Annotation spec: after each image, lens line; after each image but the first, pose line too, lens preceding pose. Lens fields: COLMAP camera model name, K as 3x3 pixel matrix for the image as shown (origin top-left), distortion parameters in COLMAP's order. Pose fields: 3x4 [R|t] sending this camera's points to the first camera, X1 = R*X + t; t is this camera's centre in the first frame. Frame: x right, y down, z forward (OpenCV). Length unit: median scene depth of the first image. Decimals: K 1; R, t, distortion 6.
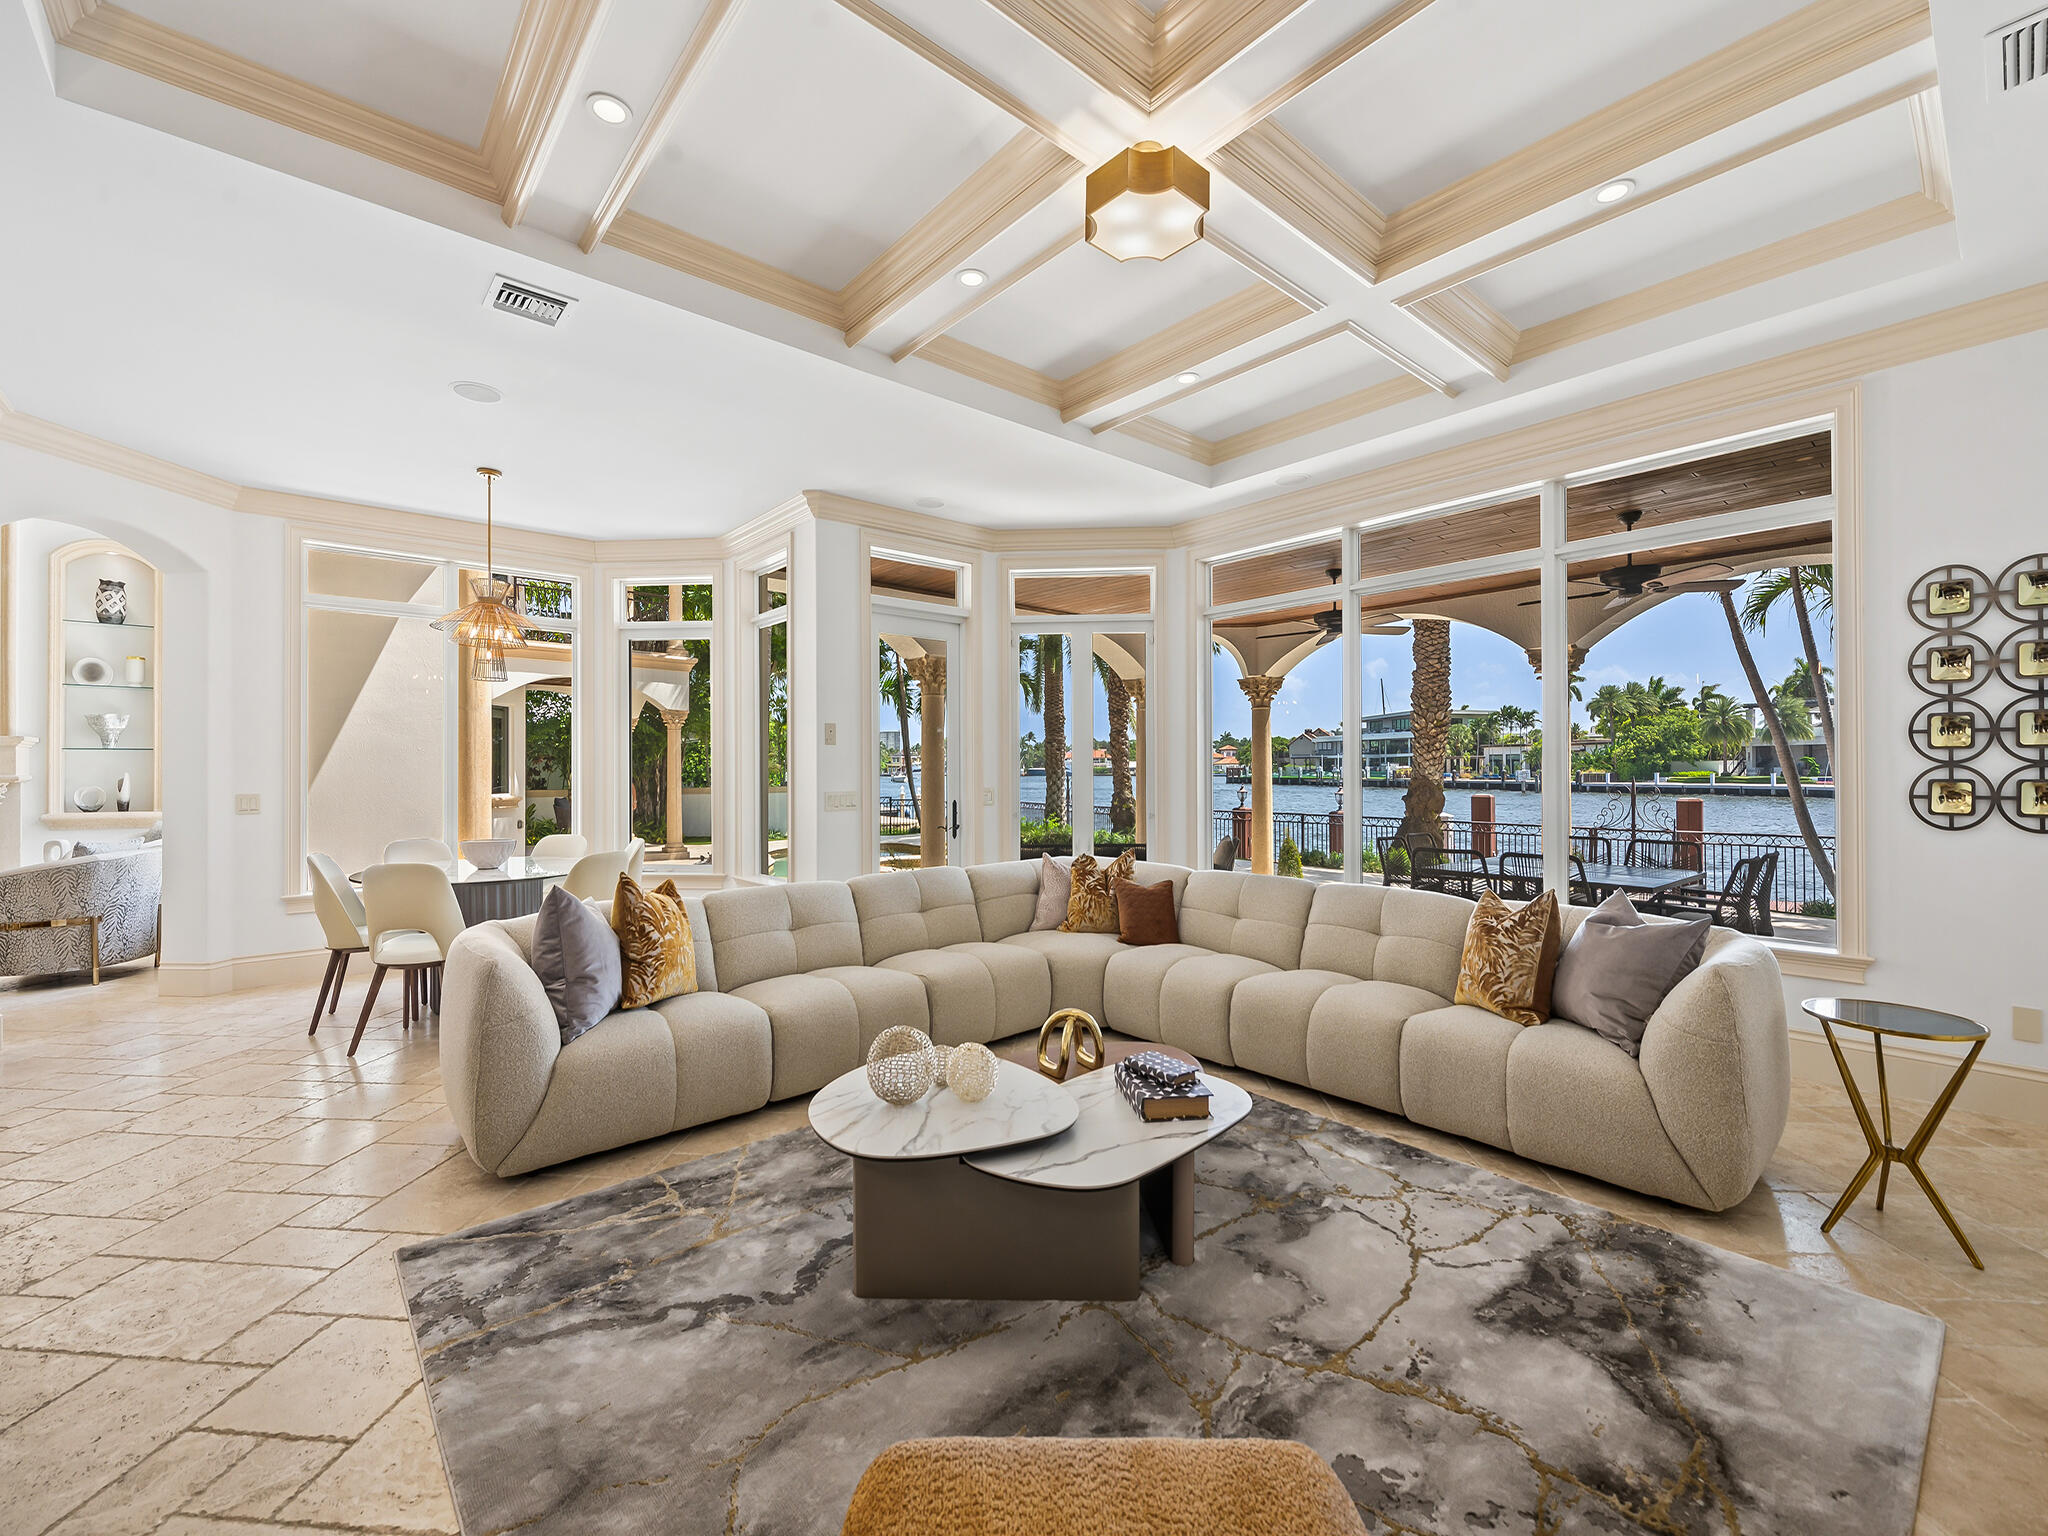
lens RADIAL K [[848.1, 0, 1006.7], [0, 848.1, 762.1], [0, 0, 1]] dist [-0.008536, 0.000116]
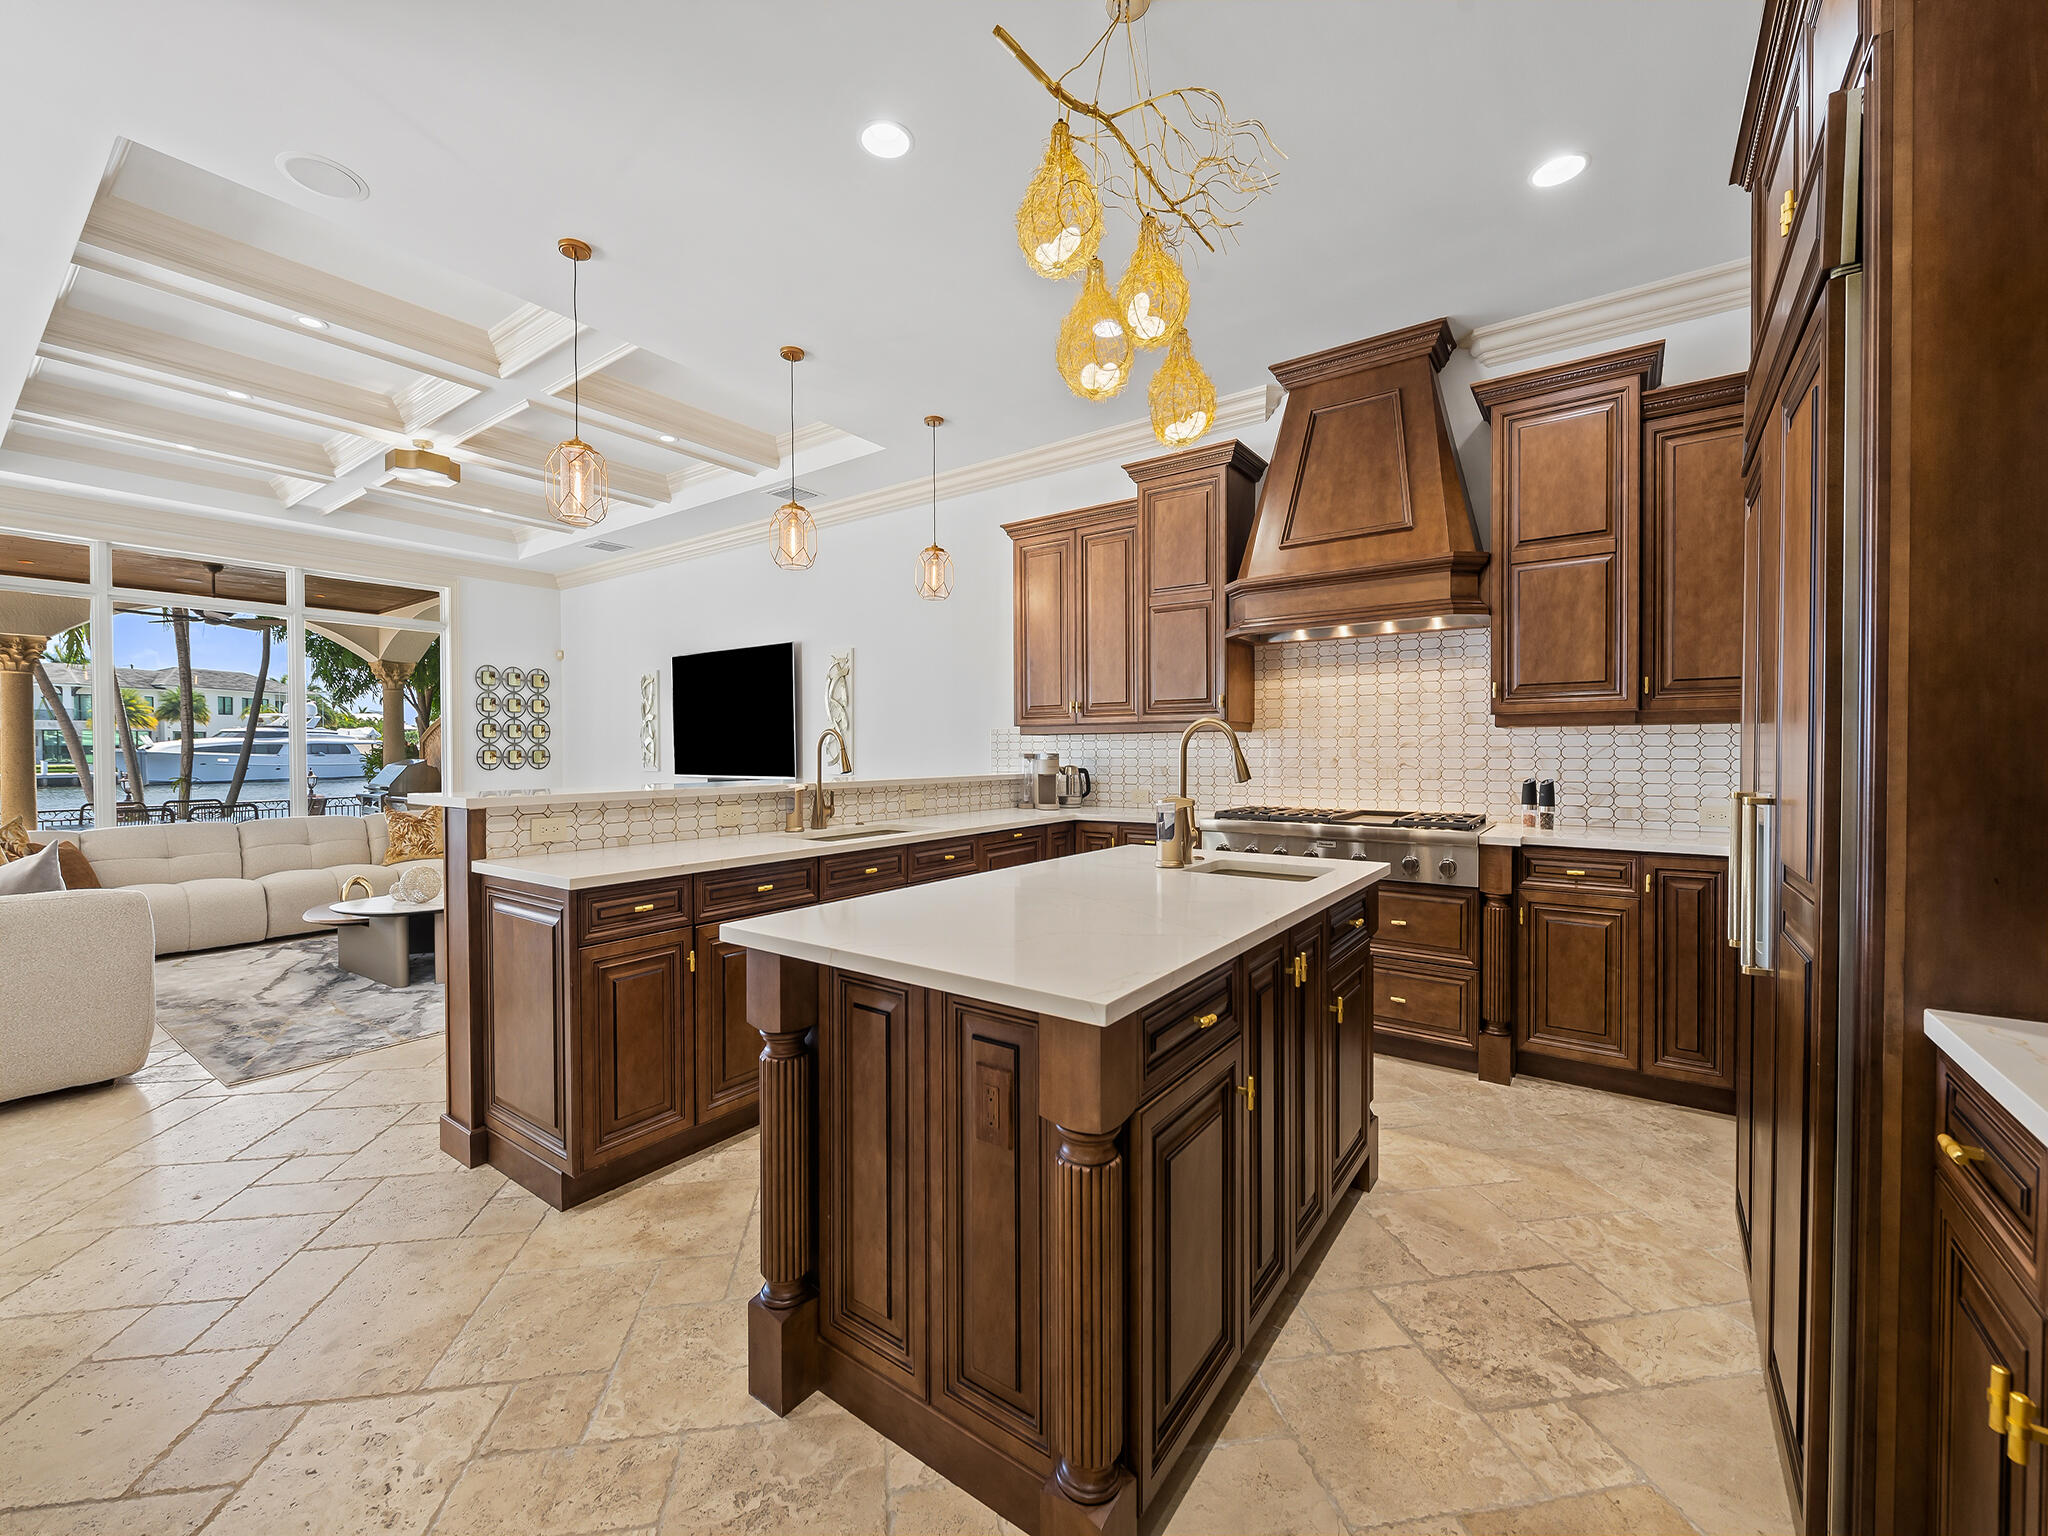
lens RADIAL K [[815.3, 0, 1017.2], [0, 815.3, 761.8], [0, 0, 1]] dist [-0.002374, -0.001099]
pose [[-0.238488, -0.011572, 0.971076, -1.210935], [-0.002997, 0.999933, 0.011180, 0.017643], [-0.971141, -0.000244, -0.238507, 0.029094]]
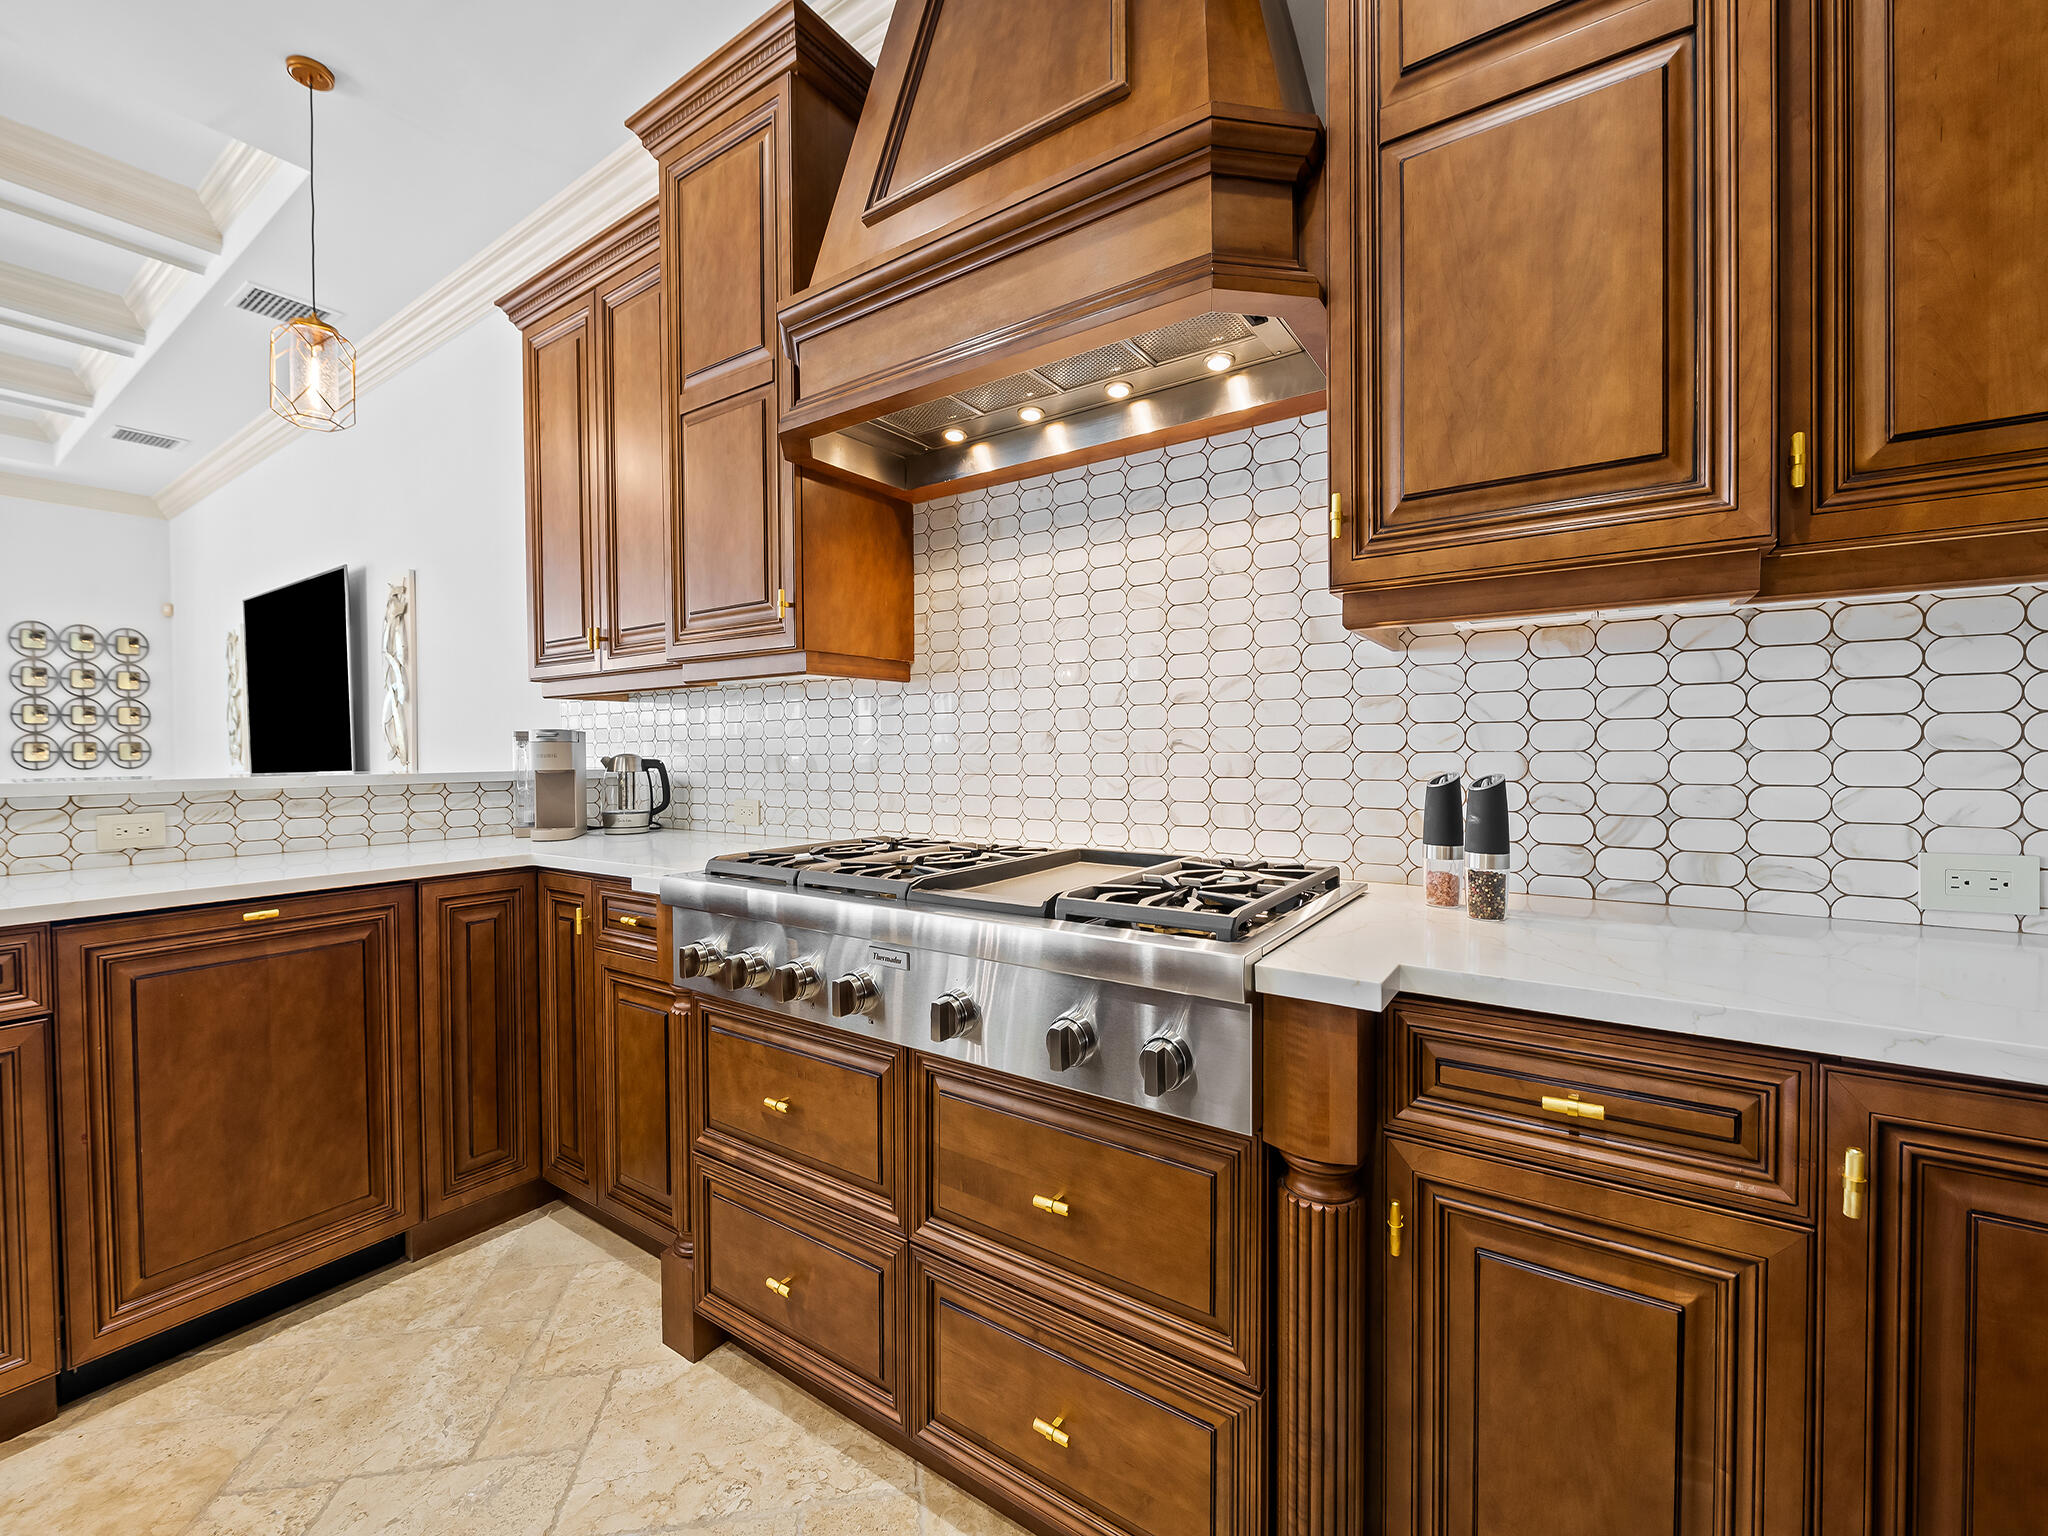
lens RADIAL K [[848.1, 0, 1014.5], [0, 848.1, 763.7], [0, 0, 1]] dist [-0.008536, 0.000116]
pose [[-0.267939, -0.011959, 0.963362, -0.839728], [-0.000177, 0.999924, 0.012363, 0.032857], [-0.963436, 0.003142, -0.267921, -0.382798]]
